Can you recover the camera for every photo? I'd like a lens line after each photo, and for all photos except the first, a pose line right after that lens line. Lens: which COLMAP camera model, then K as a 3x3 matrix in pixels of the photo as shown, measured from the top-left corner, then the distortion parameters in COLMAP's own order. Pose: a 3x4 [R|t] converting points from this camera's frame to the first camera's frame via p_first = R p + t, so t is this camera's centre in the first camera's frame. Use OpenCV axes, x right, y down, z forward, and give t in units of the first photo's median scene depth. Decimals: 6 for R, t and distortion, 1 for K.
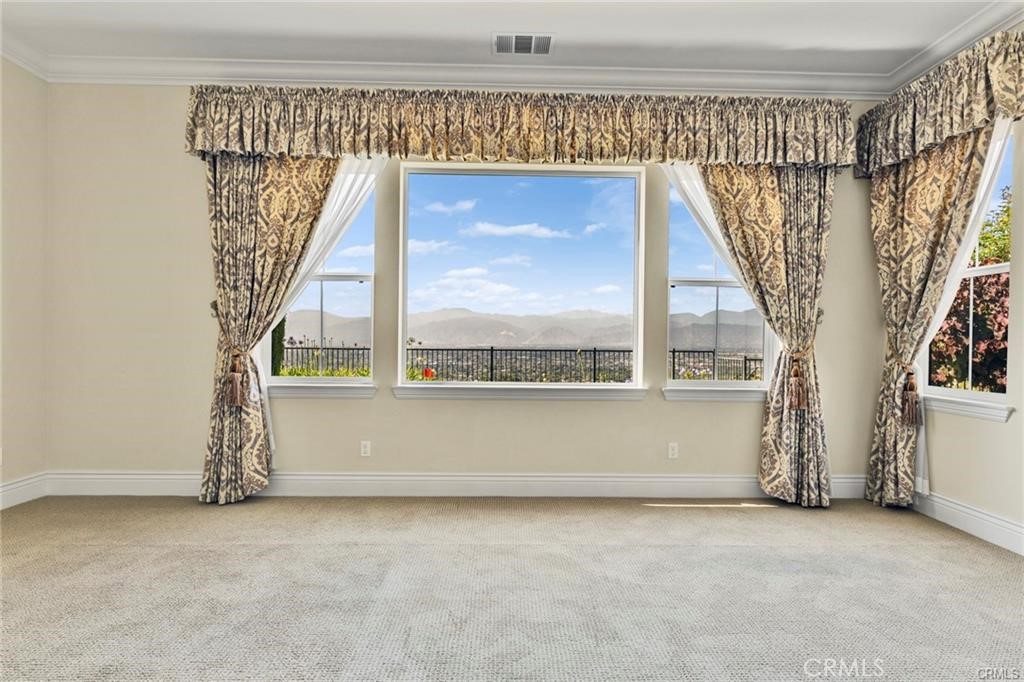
lens RADIAL K [[486.2, 0, 512.5], [0, 486.2, 344.5], [0, 0, 1]] dist [0.001611, 0.000289]
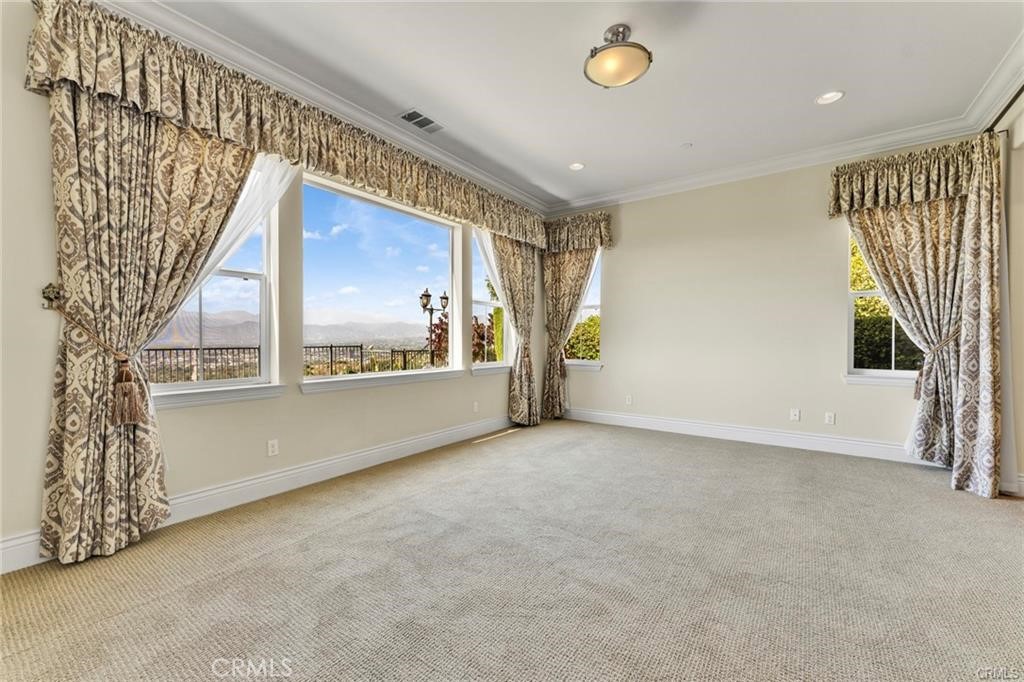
lens RADIAL K [[411.5, 0, 513.2], [0, 411.5, 344.2], [0, 0, 1]] dist [0.003883, 0.000574]
pose [[0.599870, -0.017526, 0.799905, -0.725832], [0.010846, 0.999846, 0.013773, -0.006335], [-0.800024, 0.000414, 0.599968, 0.097490]]
